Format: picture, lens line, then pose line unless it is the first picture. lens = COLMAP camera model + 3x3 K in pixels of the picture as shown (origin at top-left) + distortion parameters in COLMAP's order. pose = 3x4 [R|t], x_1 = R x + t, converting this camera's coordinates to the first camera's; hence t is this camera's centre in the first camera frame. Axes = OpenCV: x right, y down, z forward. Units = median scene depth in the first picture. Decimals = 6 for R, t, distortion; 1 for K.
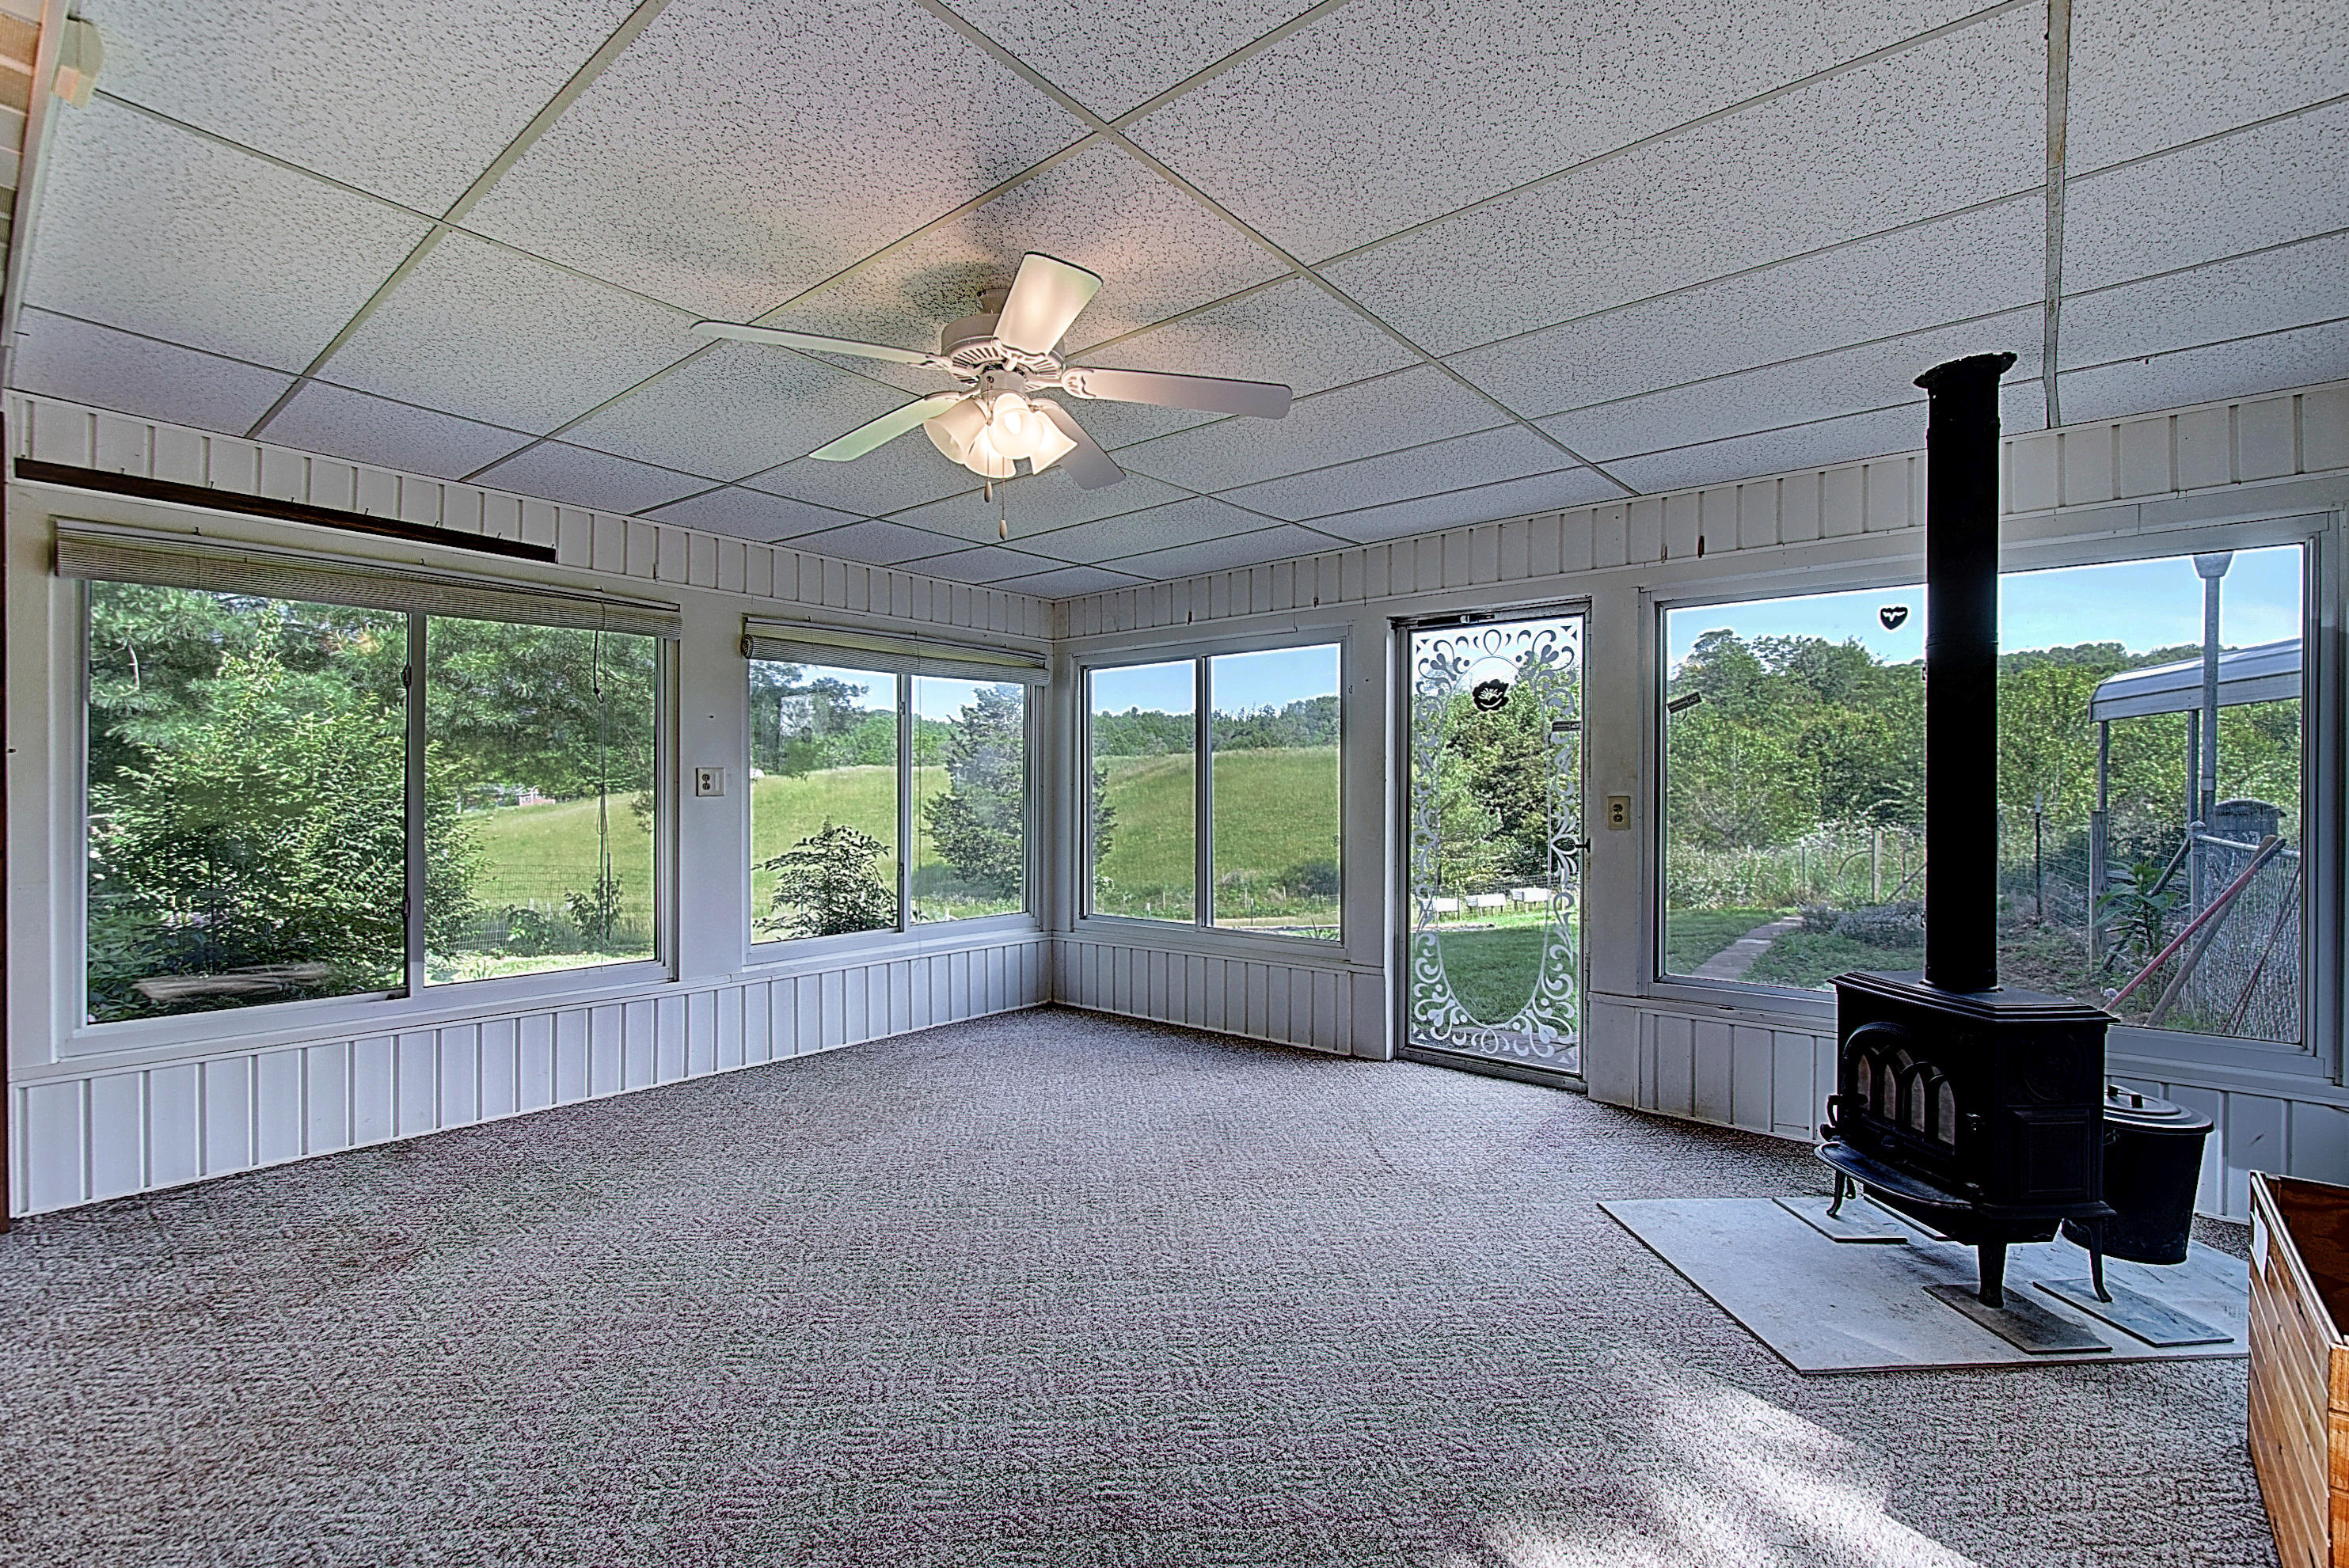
lens RADIAL K [[1058.4, 0, 1173.2], [0, 1058.4, 772.3], [0, 0, 1]] dist [0.001137, -0.000044]
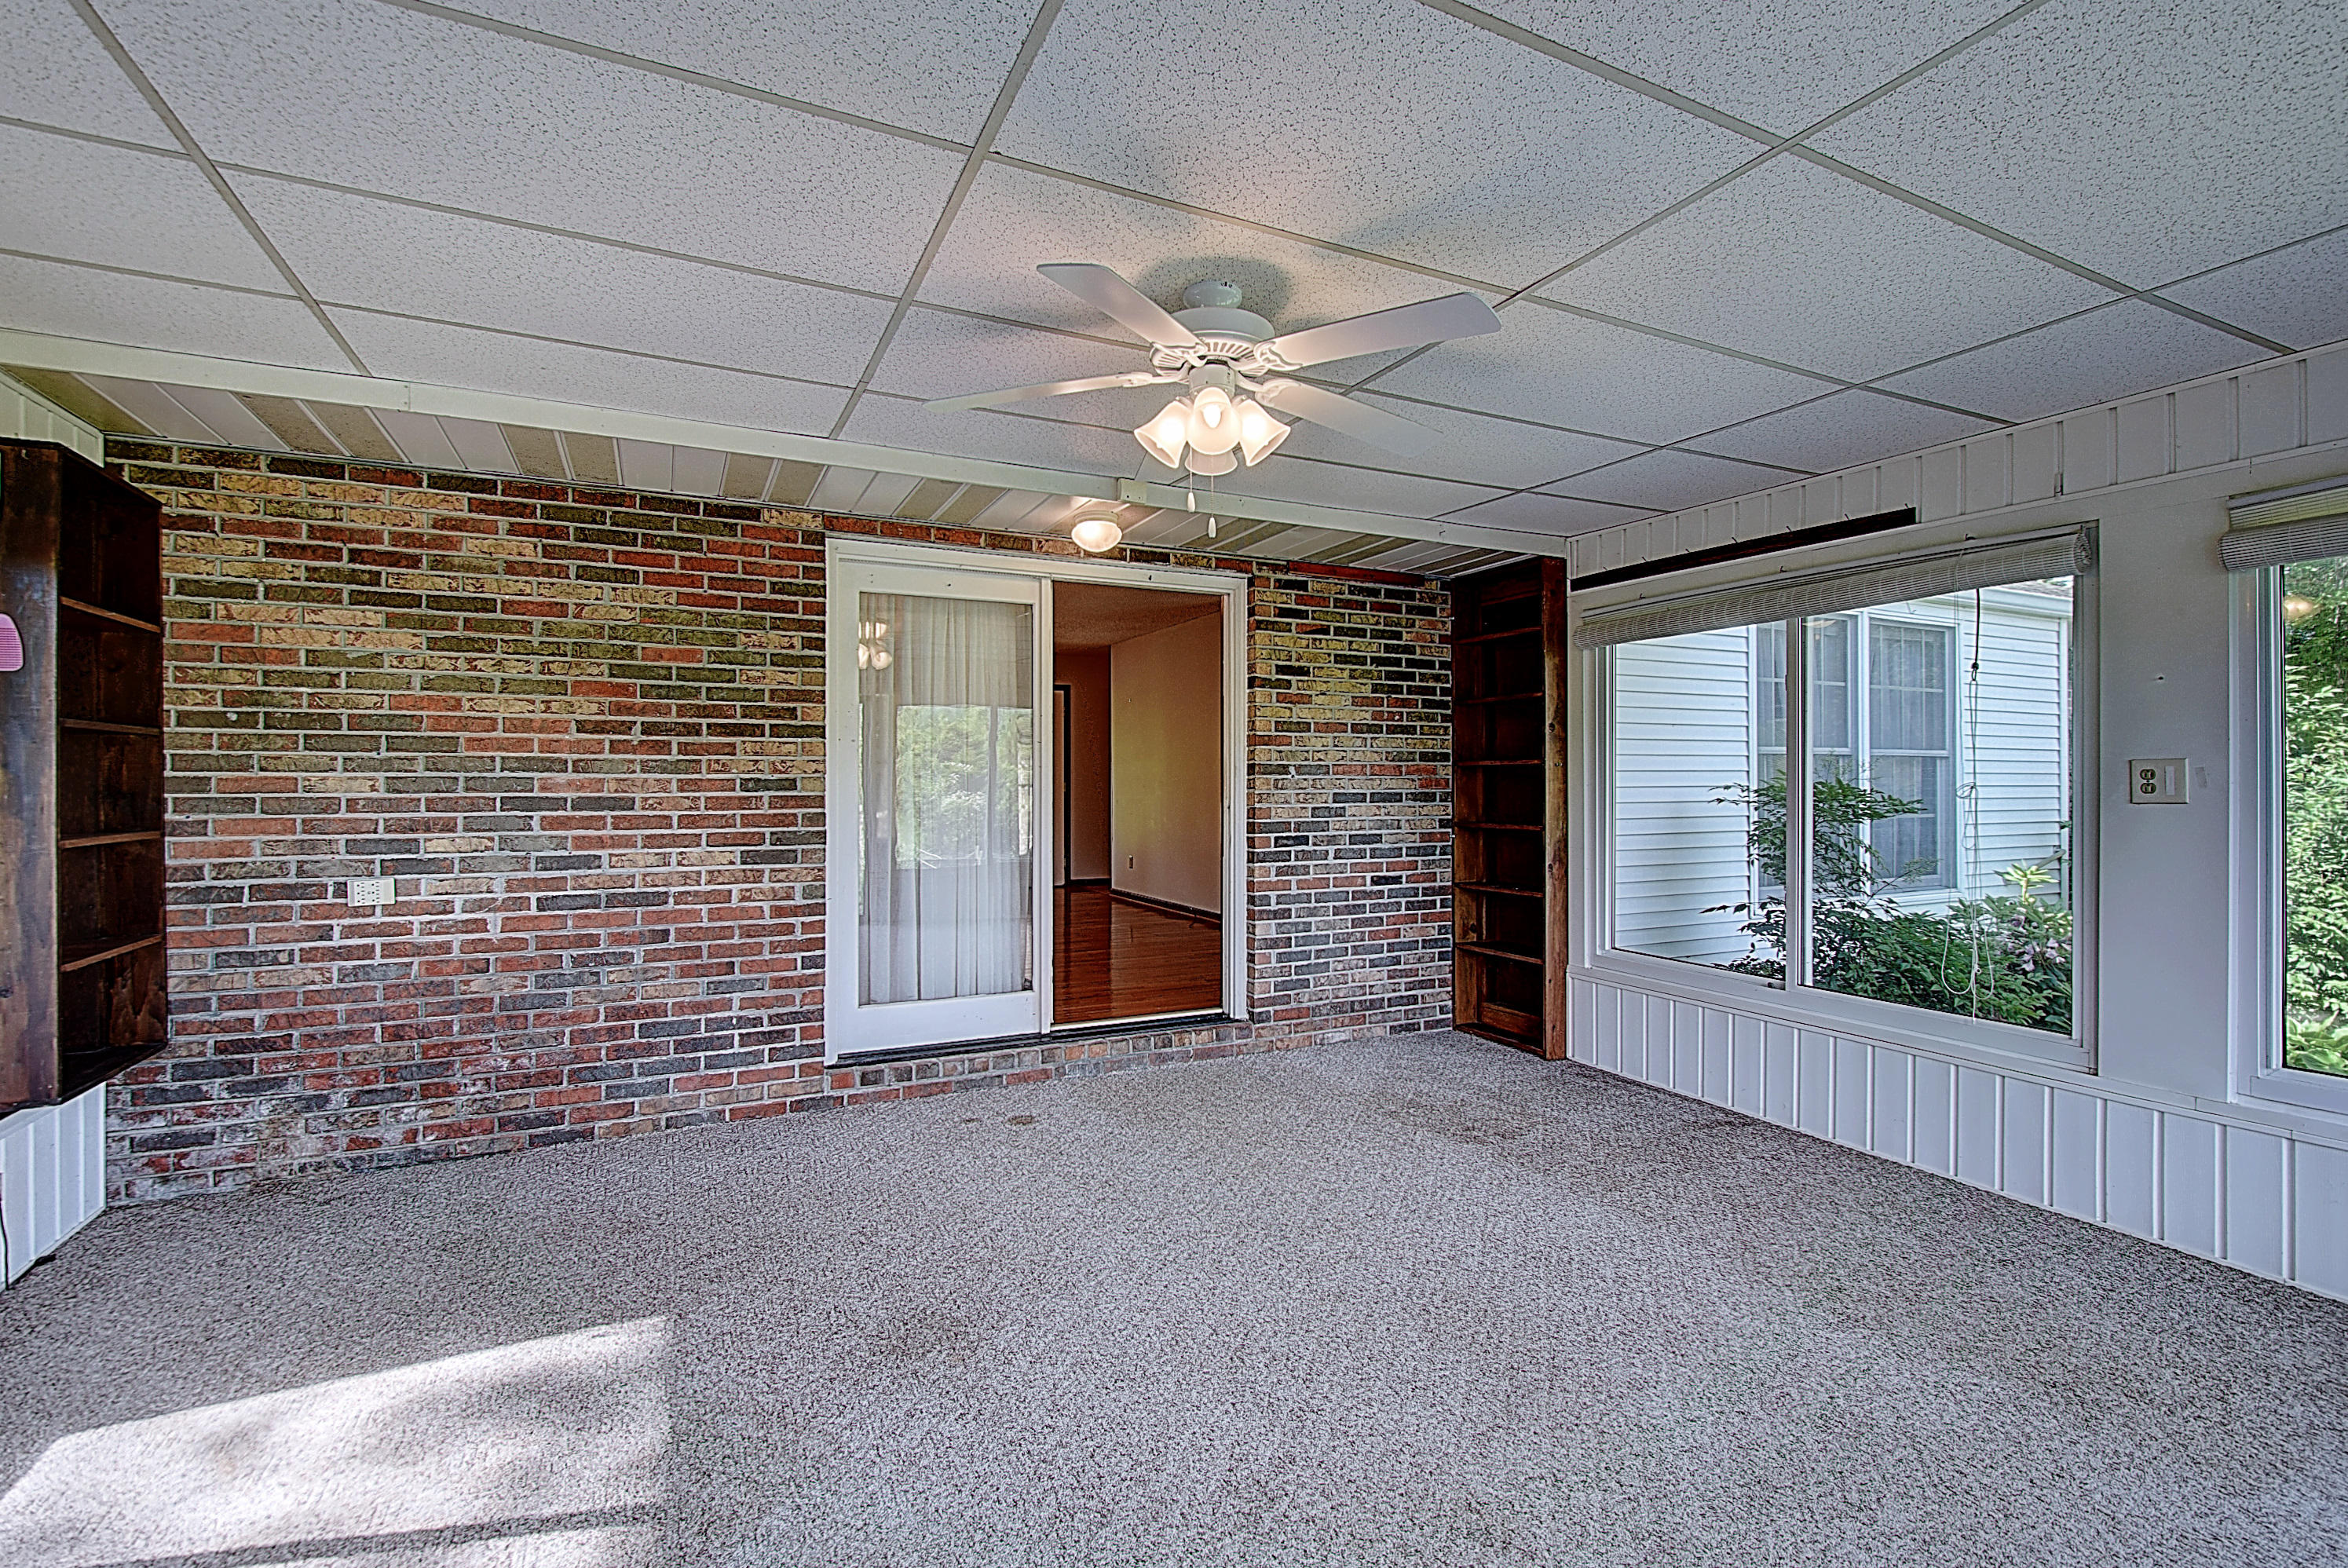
lens RADIAL K [[1045.8, 0, 1158.6], [0, 1045.8, 770.6], [0, 0, 1]] dist [0.001045, -0.006894]
pose [[-0.411270, -0.006188, -0.911493, 0.402701], [0.009366, 0.999895, -0.011014, 0.000093], [0.911466, -0.013067, -0.411169, 0.733434]]
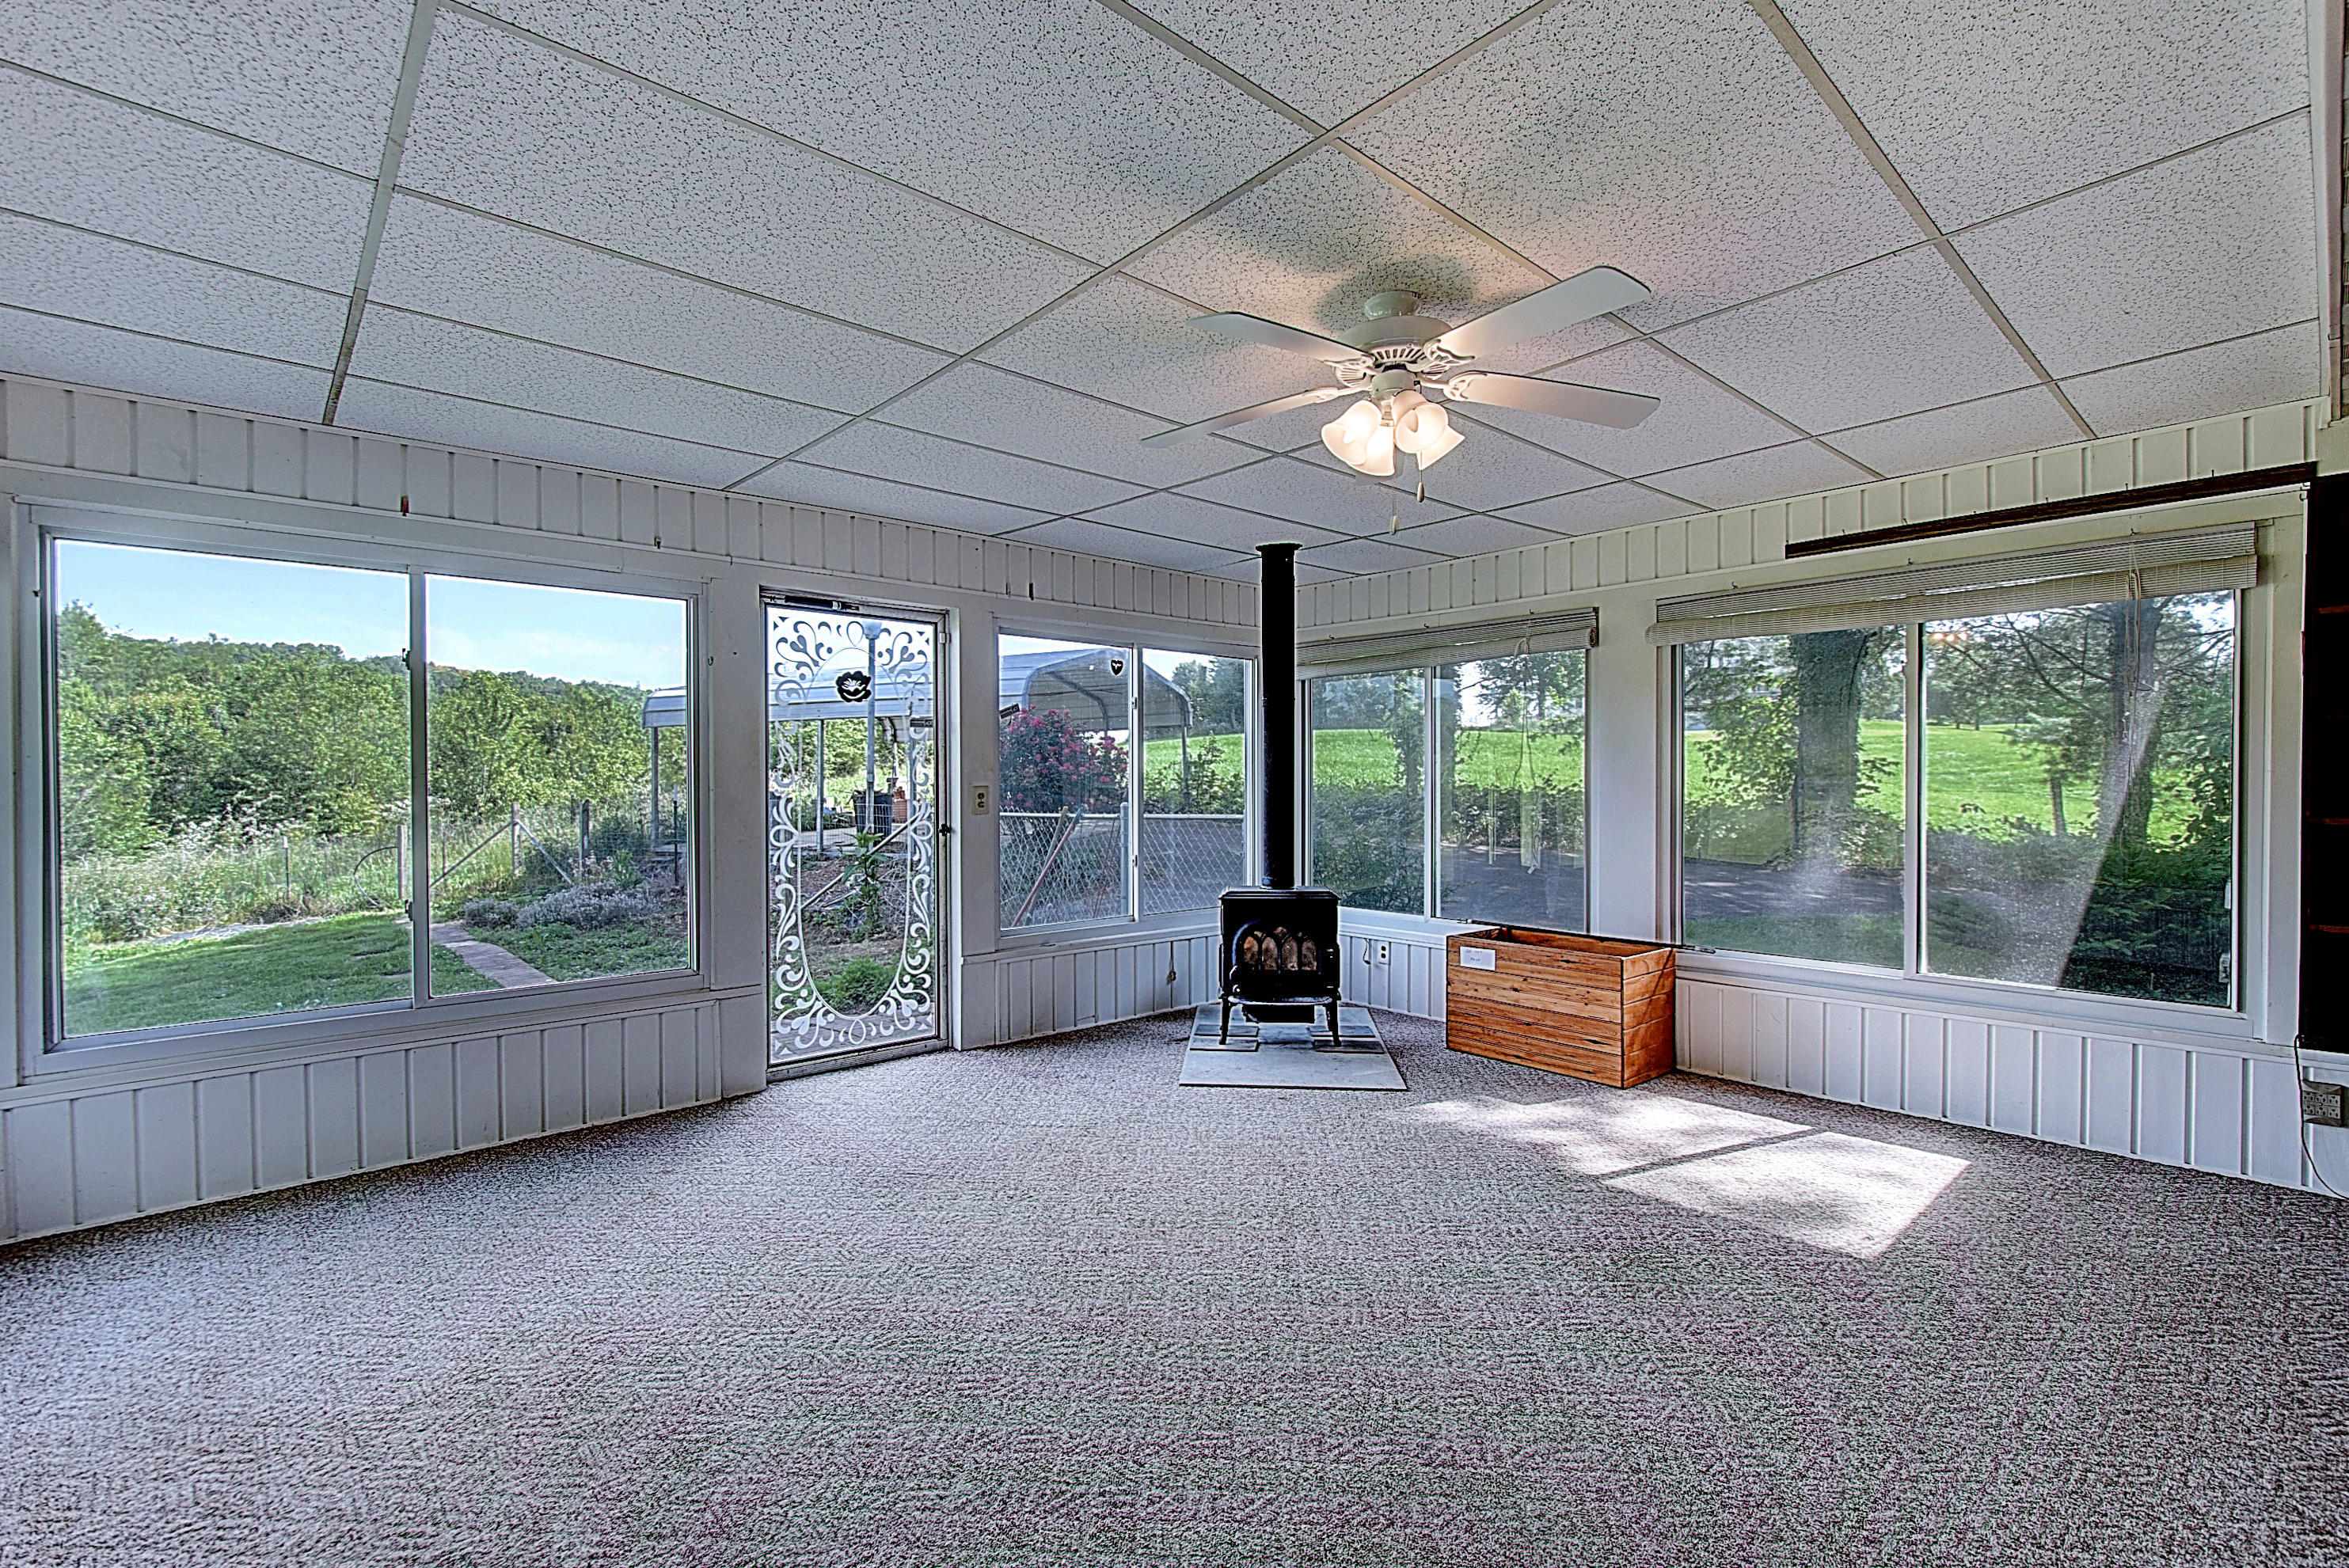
lens RADIAL K [[1046.2, 0, 1159.1], [0, 1046.2, 770.6], [0, 0, 1]] dist [0.001045, -0.006894]
pose [[0.145531, 0.008343, 0.989319, -0.649109], [-0.012102, 0.999905, -0.006653, 0.010009], [-0.989280, -0.011005, 0.145618, 0.582737]]
